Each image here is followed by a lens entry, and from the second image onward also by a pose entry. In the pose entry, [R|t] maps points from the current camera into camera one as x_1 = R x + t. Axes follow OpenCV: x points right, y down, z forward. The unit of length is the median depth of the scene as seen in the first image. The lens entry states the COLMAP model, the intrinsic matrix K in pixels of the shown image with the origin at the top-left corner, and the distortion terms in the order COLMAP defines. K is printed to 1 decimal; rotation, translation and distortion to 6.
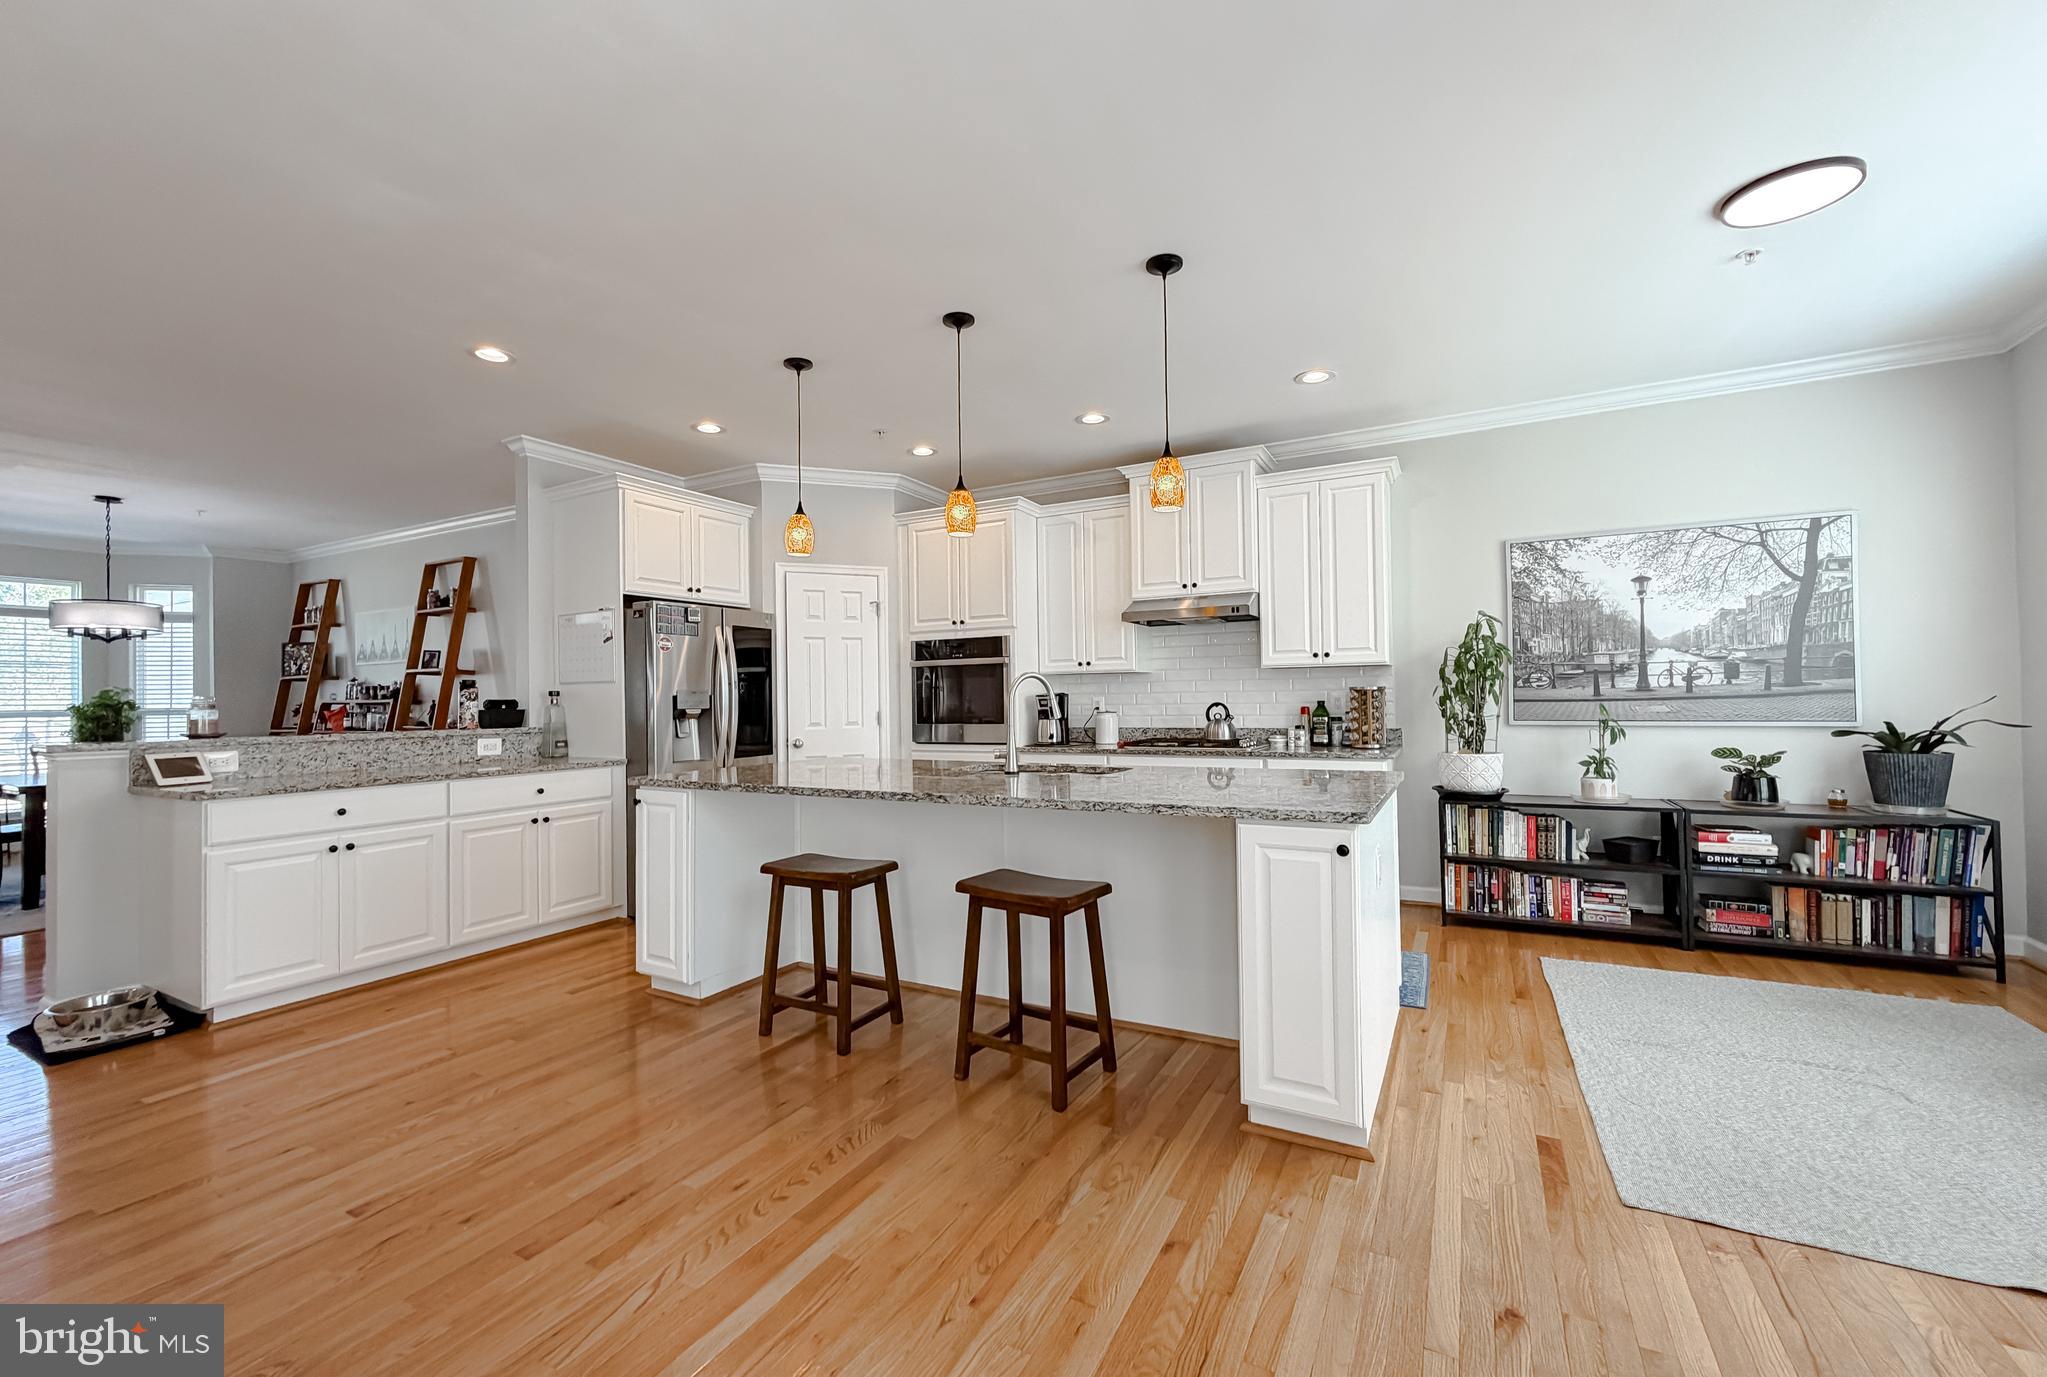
lens RADIAL K [[836.0, 0, 1013.7], [0, 836.0, 688.4], [0, 0, 1]] dist [-0.001548, 0.003016]
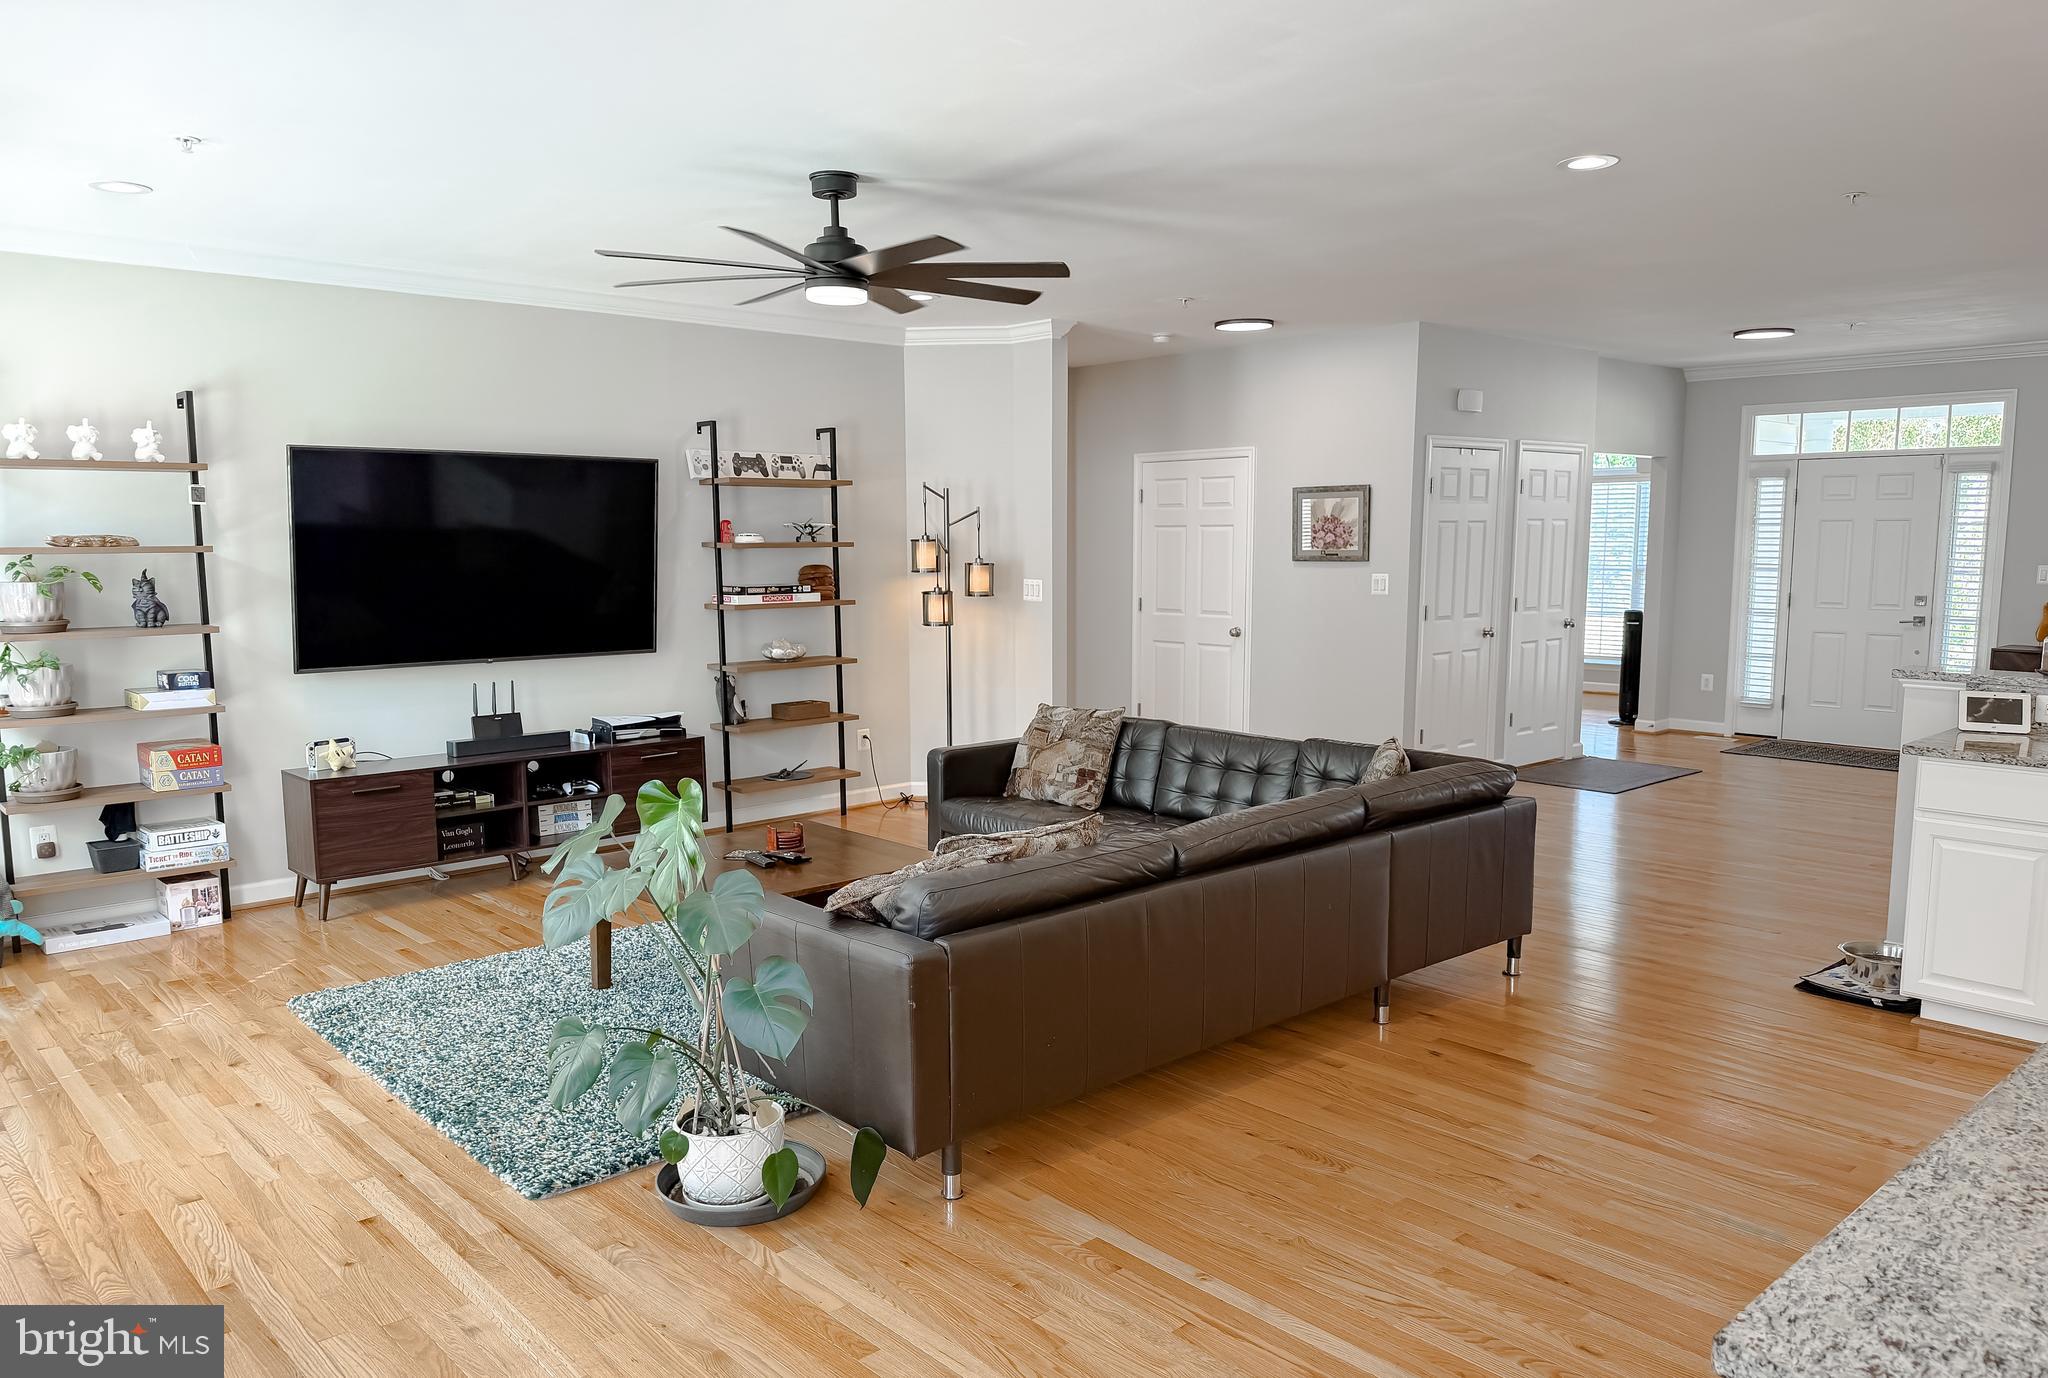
lens RADIAL K [[1427.8, 0, 1010.0], [0, 1427.8, 729.8], [0, 0, 1]] dist [0.085972, -0.129835]
pose [[-0.327047, 0.146026, -0.933658, 0.506135], [0.021874, 0.988894, 0.147003, -0.092029], [0.944755, 0.027654, -0.326609, 0.453583]]
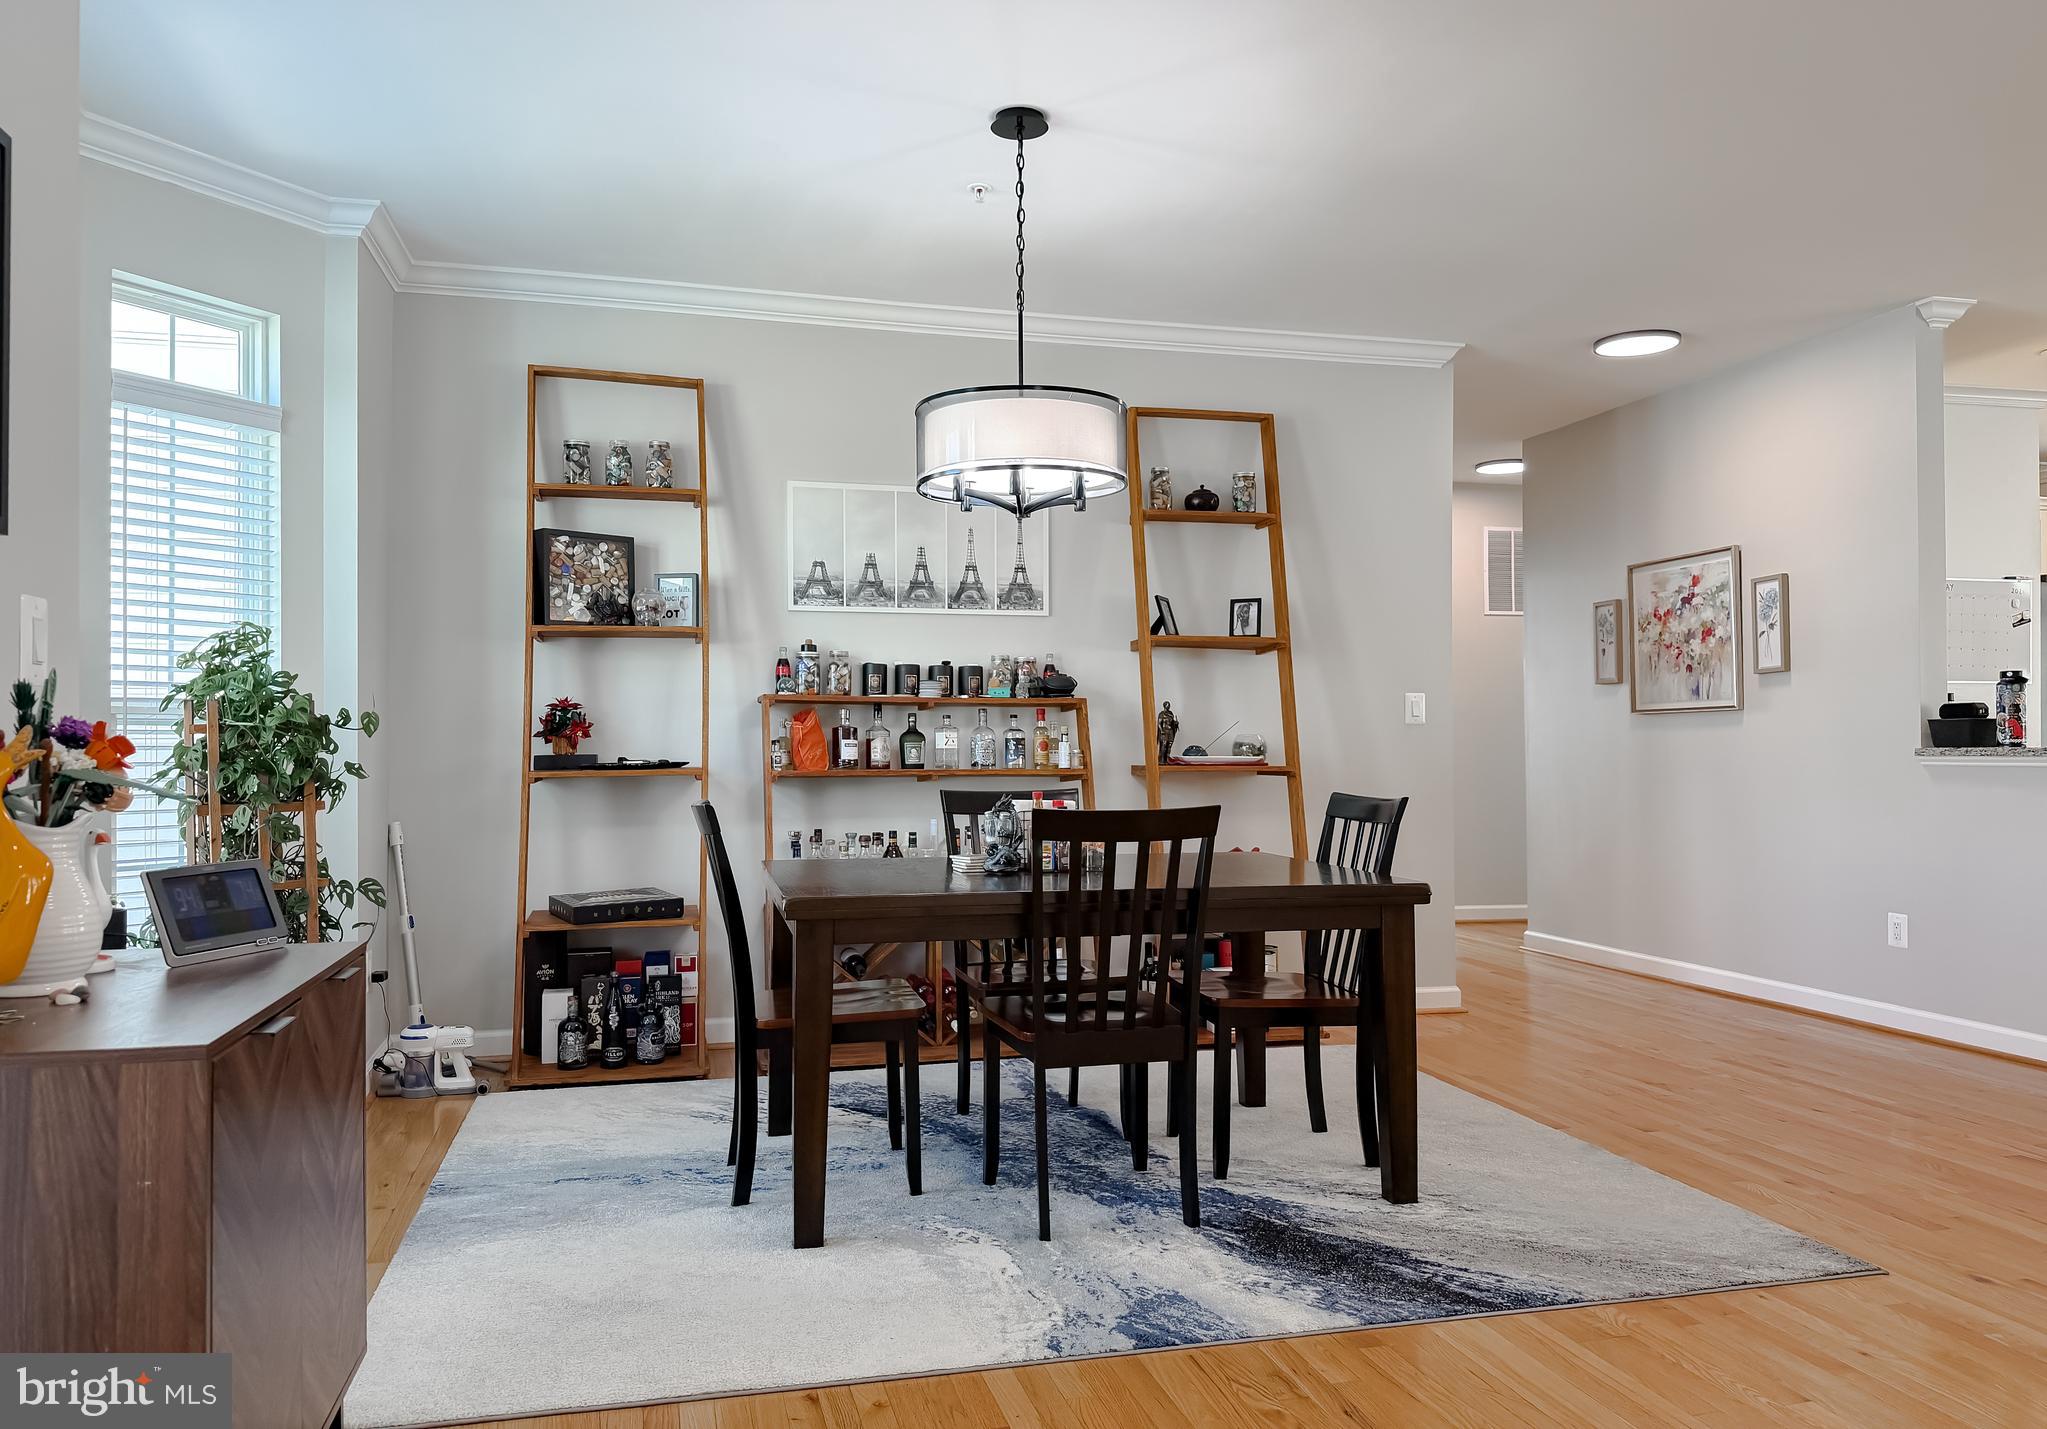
lens RADIAL K [[1483.5, 0, 1034.4], [0, 1483.5, 688.8], [0, 0, 1]] dist [0.153484, -0.260374]
pose [[0.730152, 0.027433, 0.682734, -2.178653], [-0.015774, 0.999604, -0.023297, 0.050305], [-0.683102, 0.006241, 0.730296, 0.711913]]
